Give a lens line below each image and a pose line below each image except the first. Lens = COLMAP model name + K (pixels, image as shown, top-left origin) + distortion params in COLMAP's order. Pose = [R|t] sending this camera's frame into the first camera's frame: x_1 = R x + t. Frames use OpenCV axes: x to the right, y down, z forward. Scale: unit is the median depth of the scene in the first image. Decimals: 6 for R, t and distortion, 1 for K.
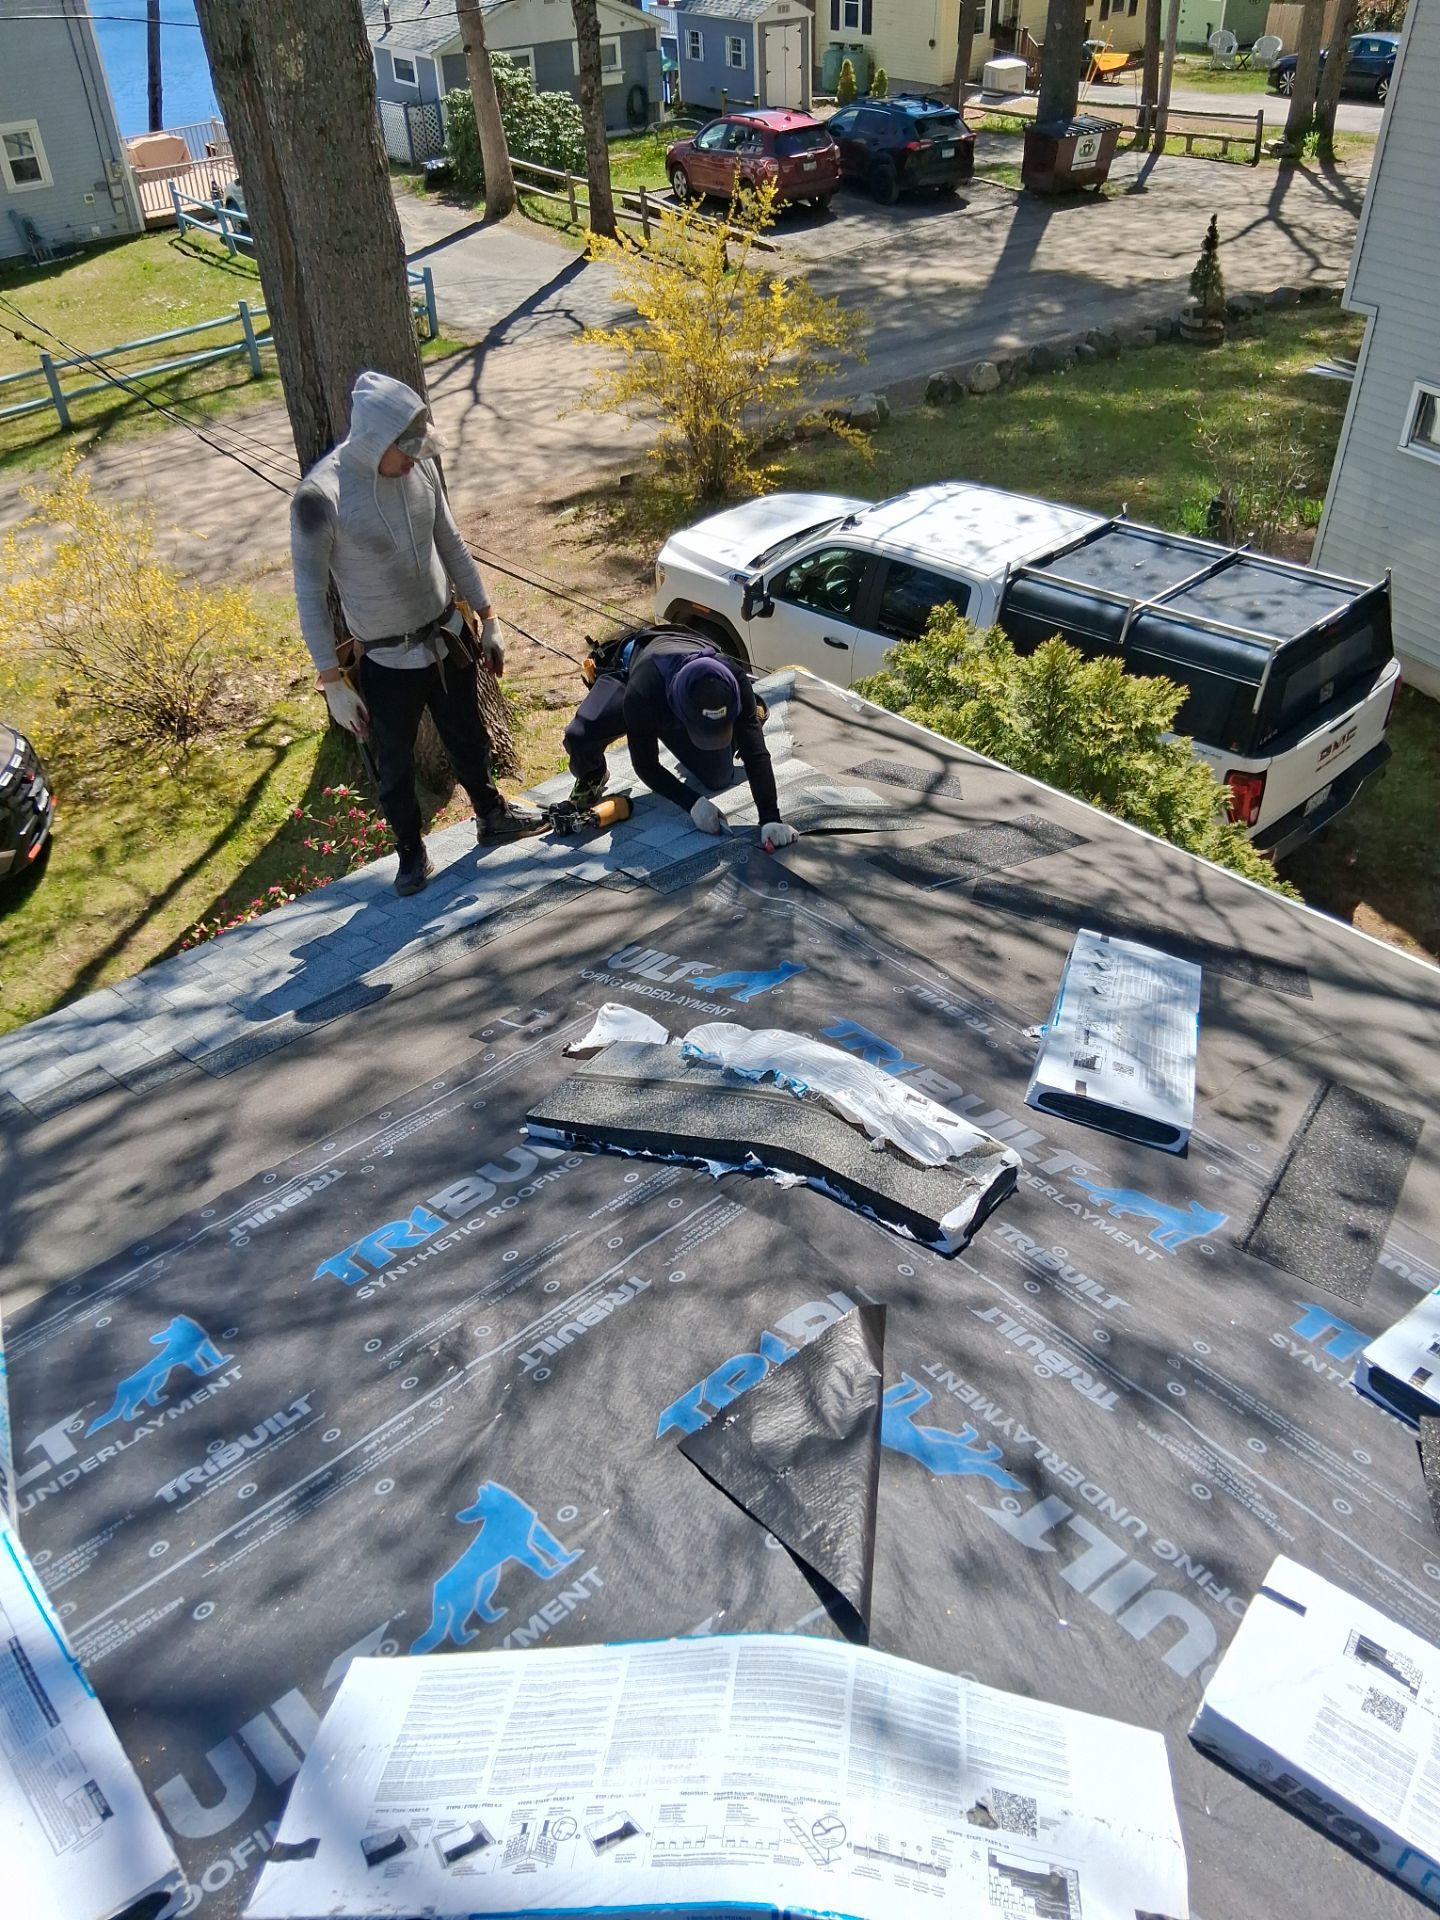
lens RADIAL K [[1453.8, 0, 722.2], [0, 1453.8, 946.7], [0, 0, 1]] dist [0.128684, -0.227241]
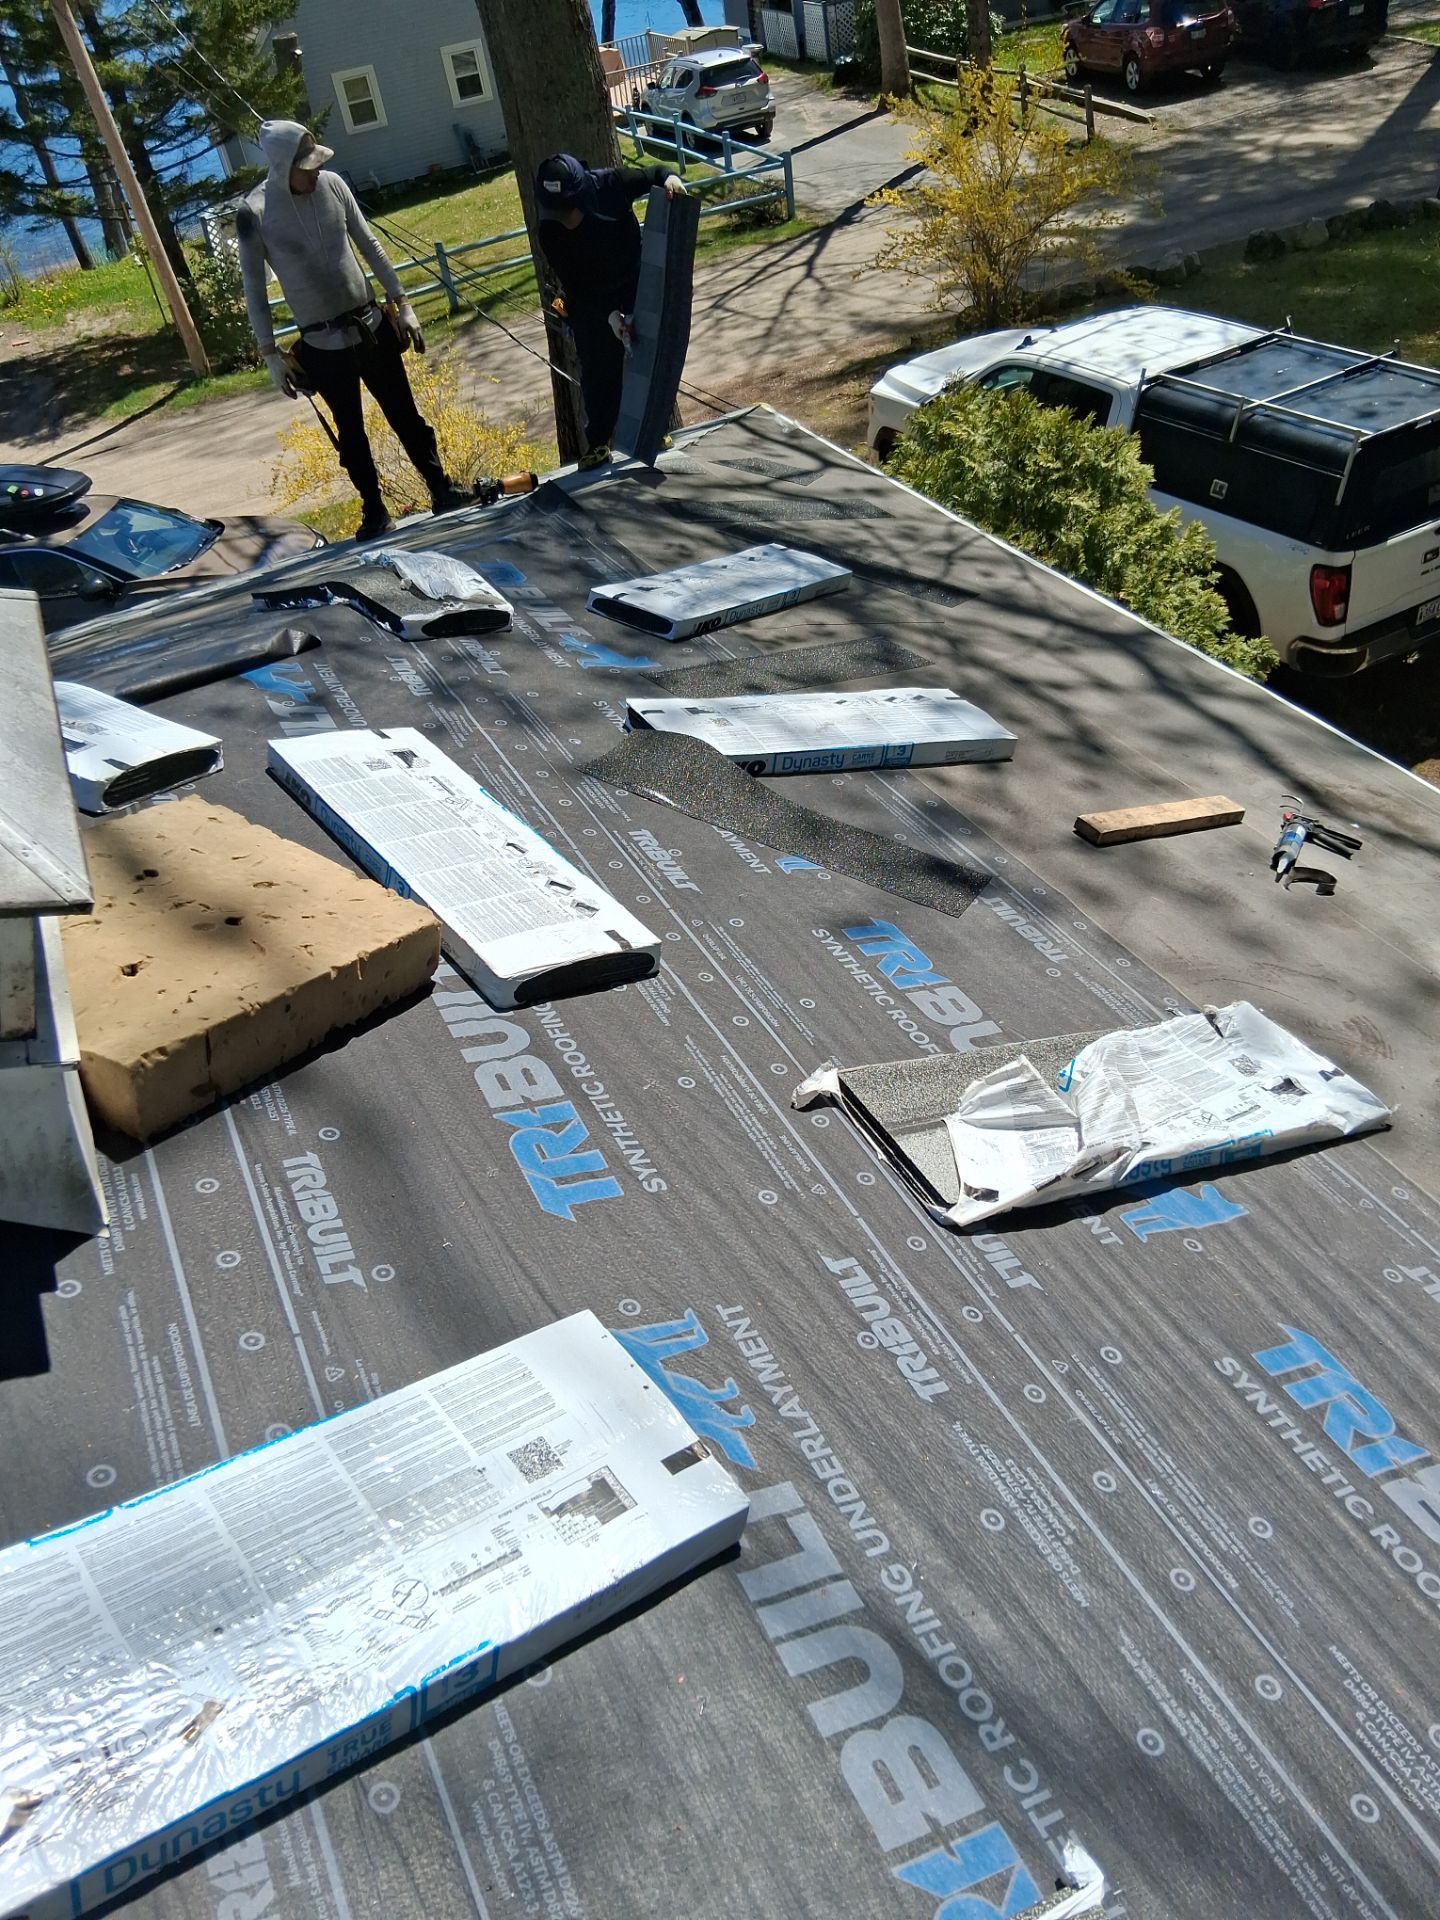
lens RADIAL K [[1453.8, 0, 722.2], [0, 1453.8, 946.7], [0, 0, 1]] dist [0.128684, -0.227241]
pose [[0.955802, 0.097158, -0.277494, 0.219815], [-0.084303, 0.994756, 0.057916, 0.098660], [0.281666, -0.031963, 0.958980, -0.086551]]
